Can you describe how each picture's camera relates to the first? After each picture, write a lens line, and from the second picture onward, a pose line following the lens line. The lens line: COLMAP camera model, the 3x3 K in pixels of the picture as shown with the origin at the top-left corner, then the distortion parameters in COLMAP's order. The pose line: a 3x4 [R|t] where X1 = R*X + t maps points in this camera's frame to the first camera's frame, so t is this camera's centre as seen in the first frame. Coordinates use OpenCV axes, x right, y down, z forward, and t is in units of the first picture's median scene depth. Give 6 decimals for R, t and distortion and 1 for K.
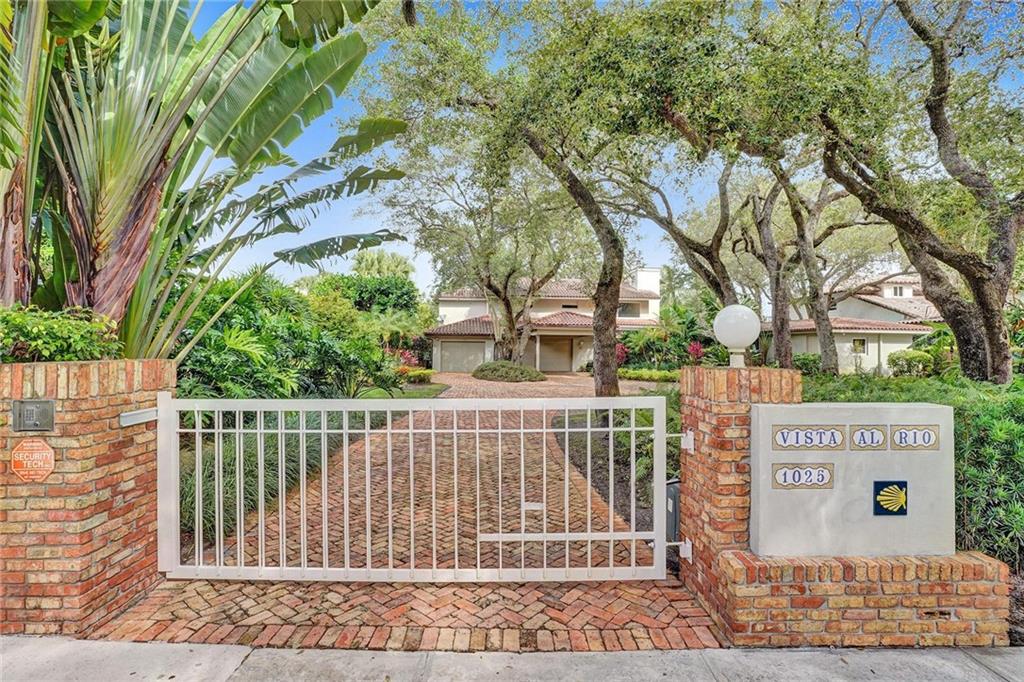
lens RADIAL K [[488.9, 0, 512.0], [0, 488.9, 341.0], [0, 0, 1]] dist [0.000319, 0.000613]
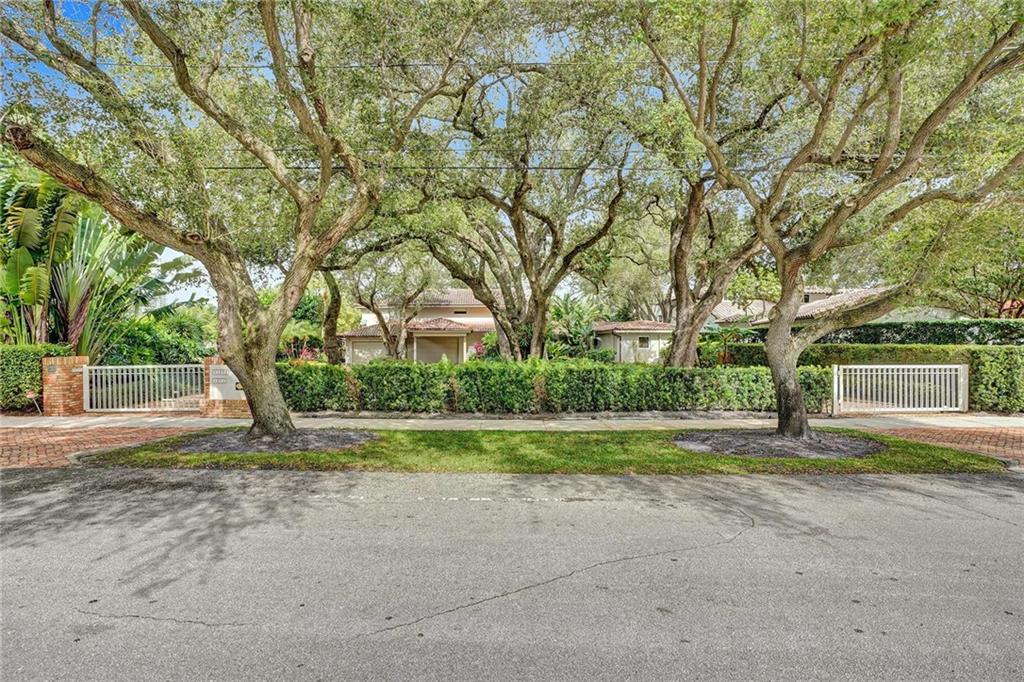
lens RADIAL K [[488.9, 0, 512.0], [0, 488.9, 341.0], [0, 0, 1]] dist [0.000319, 0.000613]
pose [[0.999813, -0.018224, 0.006469, 1.984578], [0.018174, 0.999805, 0.007669, -0.036532], [-0.006607, -0.007550, 0.999950, -2.166525]]
